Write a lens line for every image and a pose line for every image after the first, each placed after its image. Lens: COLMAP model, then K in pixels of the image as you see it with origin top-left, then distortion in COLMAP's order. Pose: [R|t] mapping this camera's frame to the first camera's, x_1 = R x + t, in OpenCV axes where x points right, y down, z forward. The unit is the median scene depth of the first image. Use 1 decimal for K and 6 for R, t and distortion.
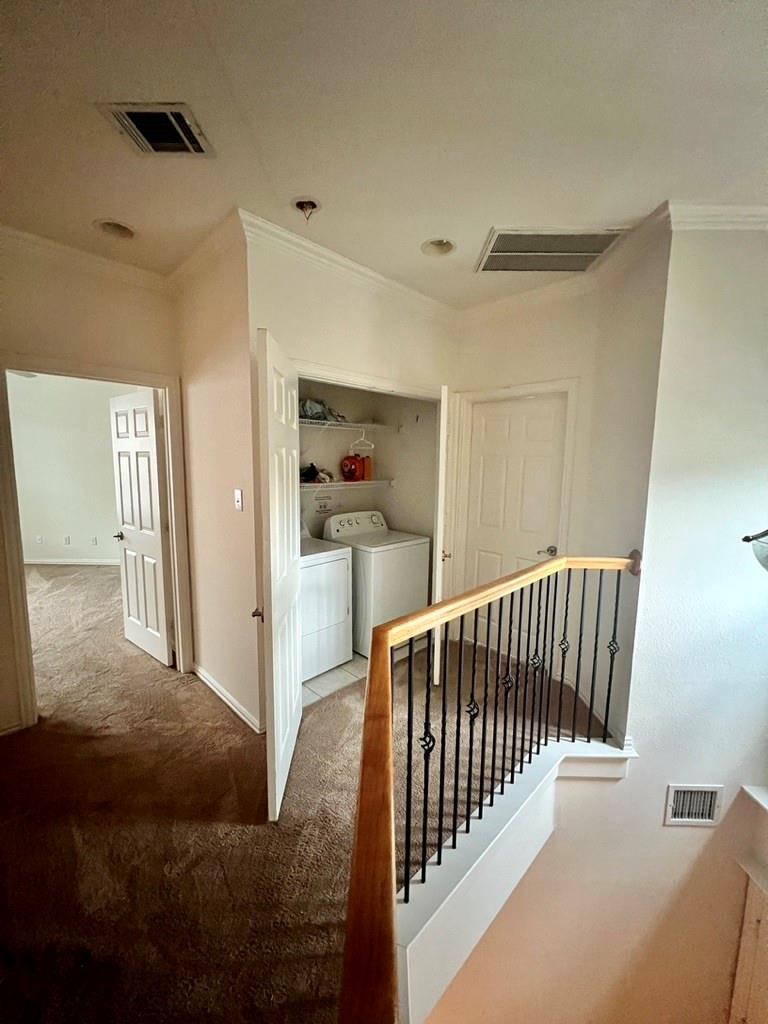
lens RADIAL K [[414.9, 0, 384.0], [0, 414.9, 512.0], [0, 0, 1]] dist [-0.000500, -0.000063]
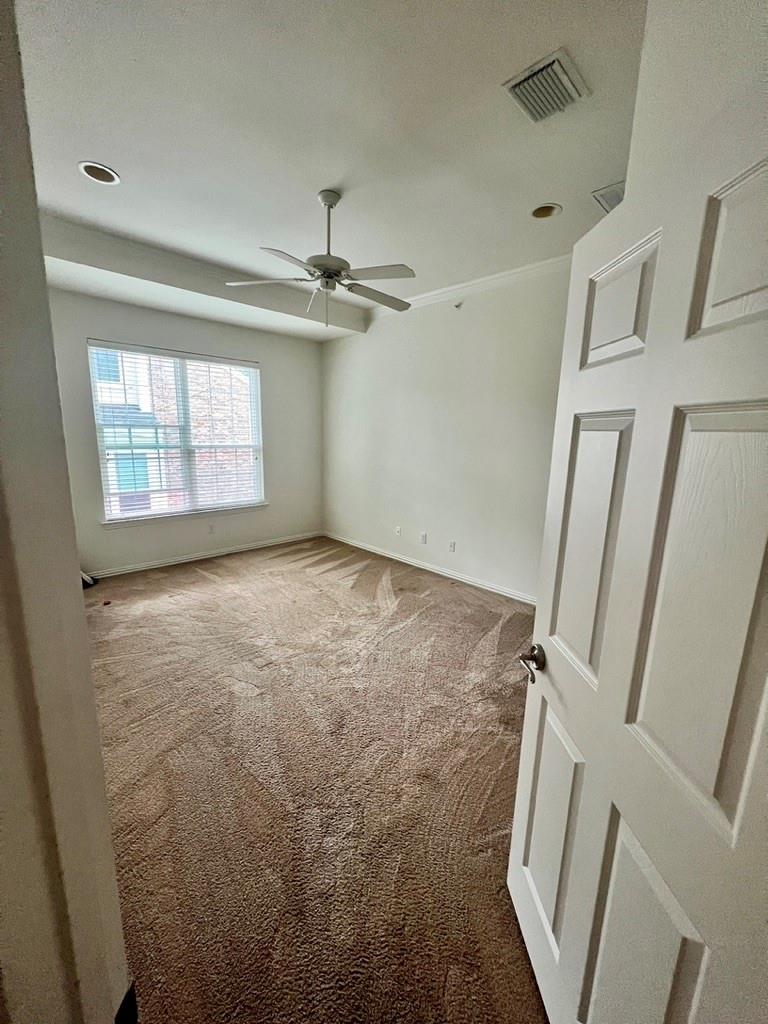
lens RADIAL K [[410.5, 0, 384.0], [0, 410.5, 512.0], [0, 0, 1]] dist [0.000139, 0.000032]
pose [[0.712632, 0.150484, -0.685208, -0.524823], [-0.121391, 0.988440, 0.090830, -0.085162], [0.690956, 0.018450, 0.722661, 0.690626]]
